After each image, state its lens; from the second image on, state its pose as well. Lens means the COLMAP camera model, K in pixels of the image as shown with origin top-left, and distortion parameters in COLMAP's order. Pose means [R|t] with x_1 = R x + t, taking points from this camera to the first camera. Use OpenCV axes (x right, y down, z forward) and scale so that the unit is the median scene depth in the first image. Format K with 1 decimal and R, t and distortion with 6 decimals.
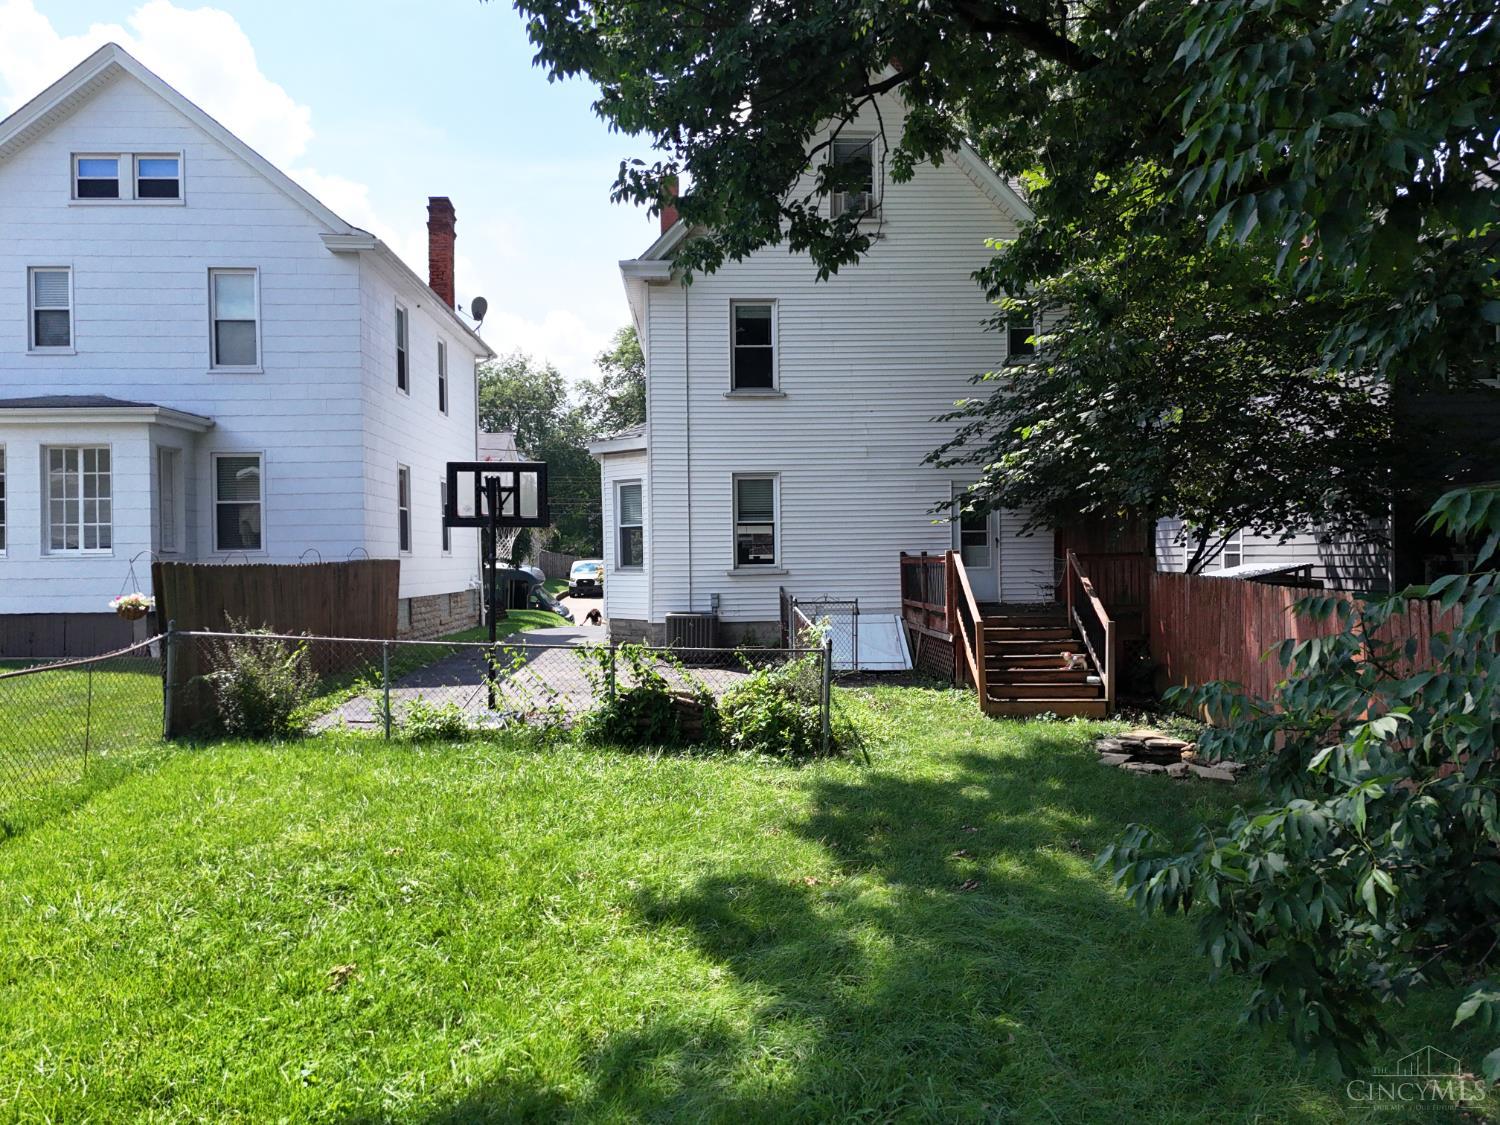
lens RADIAL K [[1089.8, 0, 750.9], [0, 1089.8, 575.4], [0, 0, 1]] dist [0.069395, -0.058546]
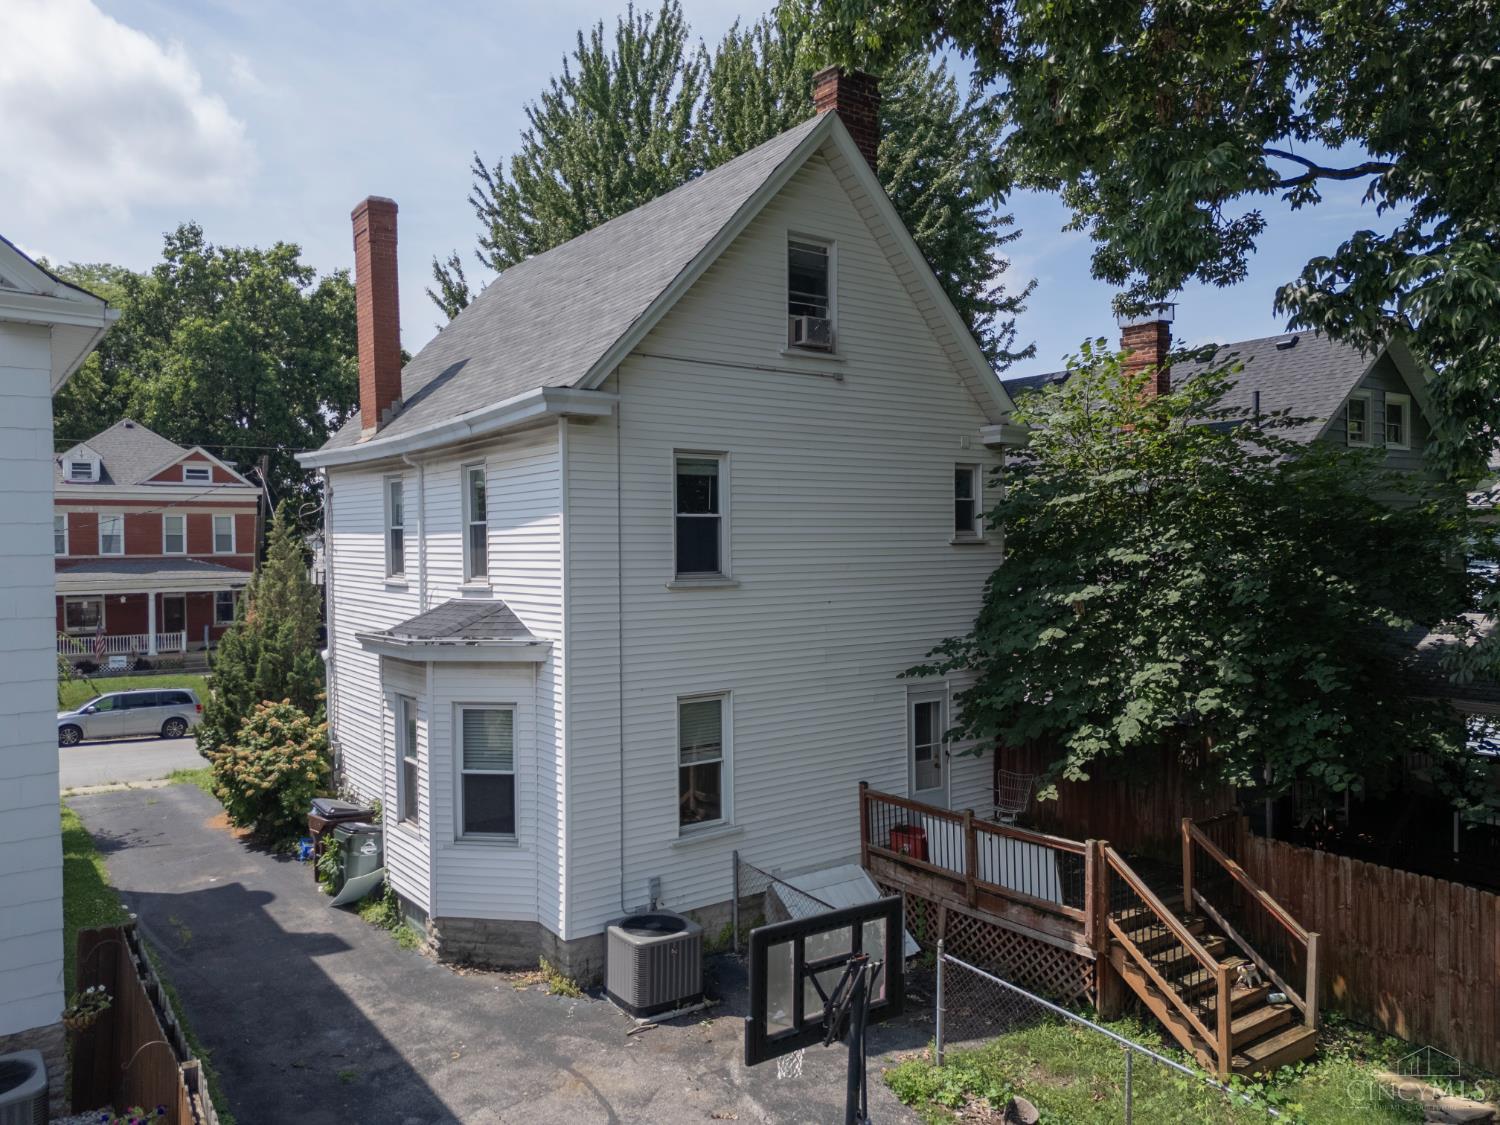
lens RADIAL K [[1103.7, 0, 750.0], [0, 1103.7, 562.5], [0, 0, 1]] dist [0.087279, -0.120550]
pose [[0.827606, -0.006107, 0.561276, -0.371402], [0.006526, 0.999978, 0.001258, -0.180048], [-0.561271, 0.002621, 0.827628, 0.391331]]
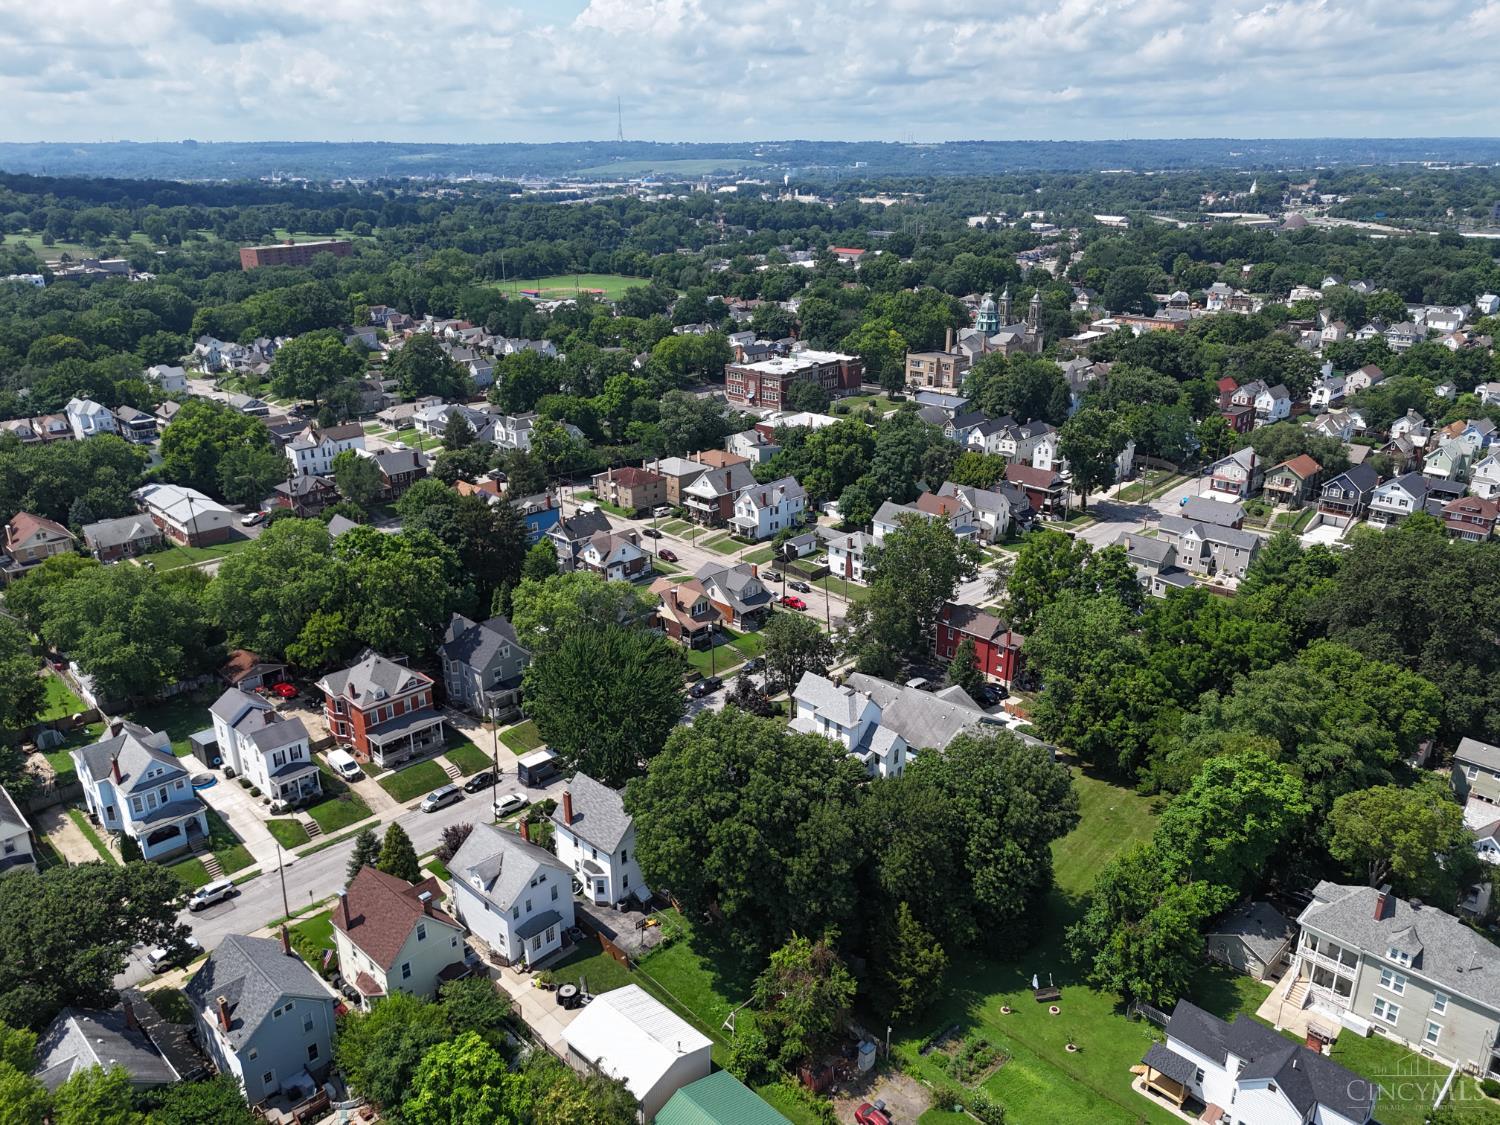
lens RADIAL K [[1089.8, 0, 750.9], [0, 1089.8, 575.4], [0, 0, 1]] dist [0.069395, -0.058546]
pose [[0.723150, -0.232359, 0.650433, -2.953505], [0.001092, 0.942097, 0.335339, -3.569709], [-0.690690, -0.241790, 0.681532, -3.072117]]
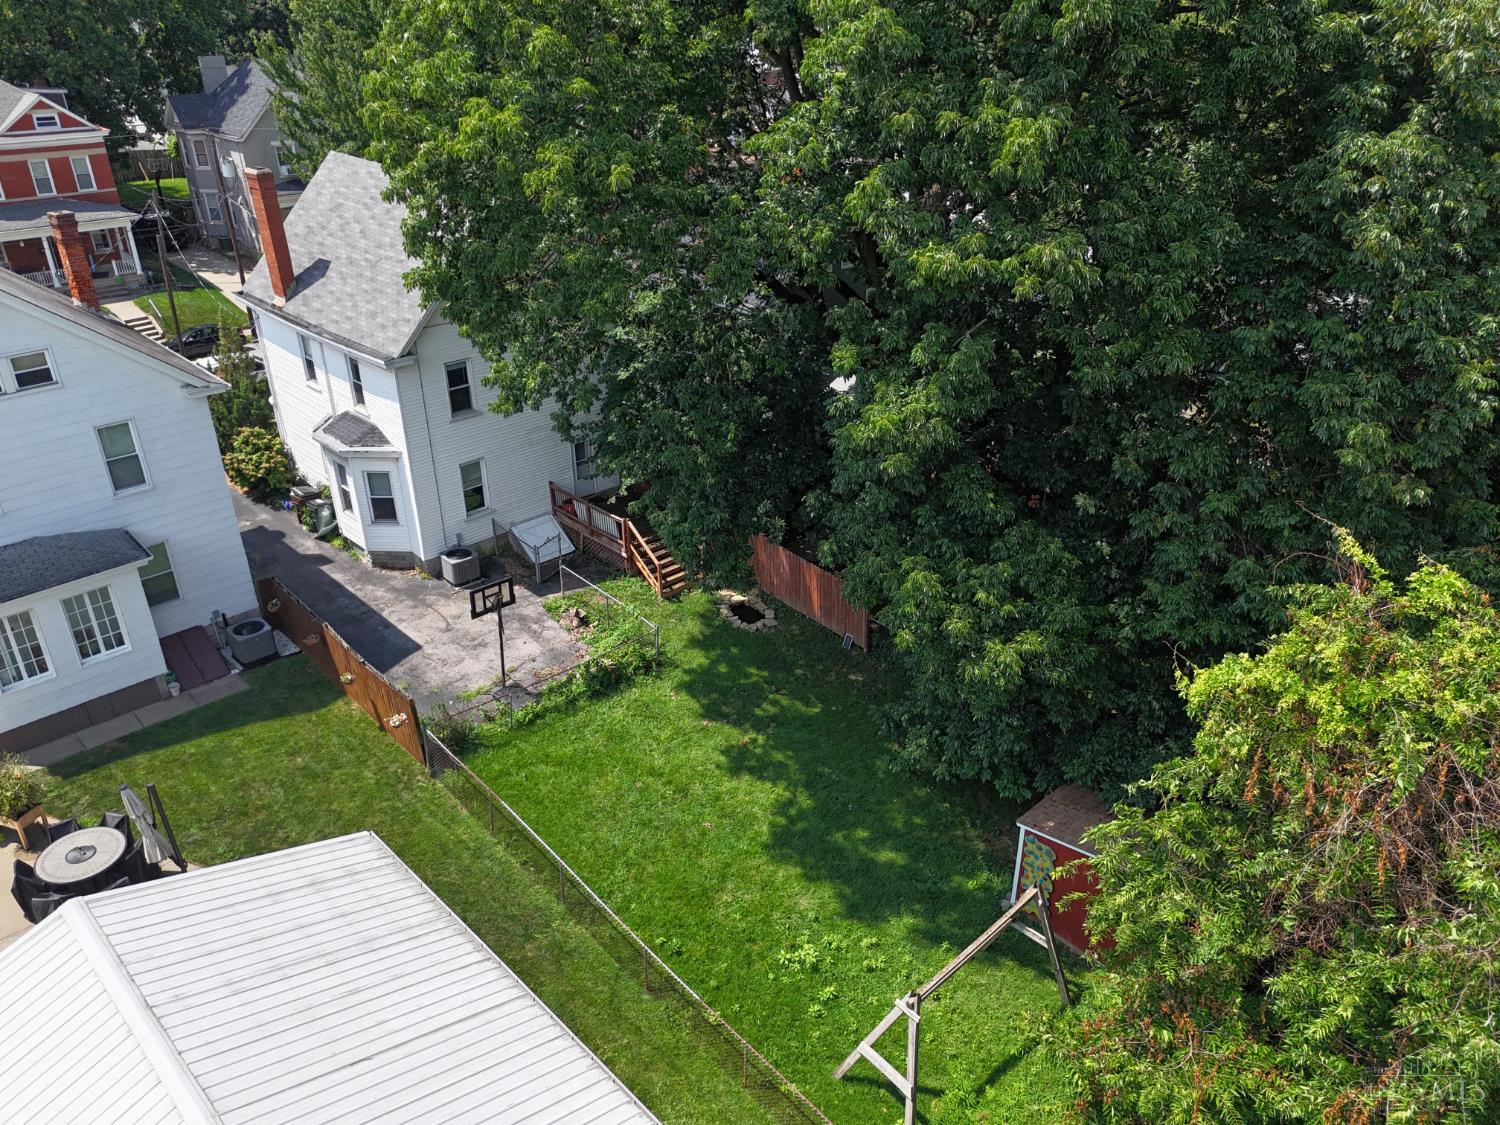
lens RADIAL K [[1089.8, 0, 750.9], [0, 1089.8, 575.4], [0, 0, 1]] dist [0.069395, -0.058546]
pose [[0.746357, -0.304945, 0.591574, -0.719270], [-0.001743, 0.887957, 0.459923, -0.708412], [-0.665544, -0.344297, 0.662202, -0.452362]]
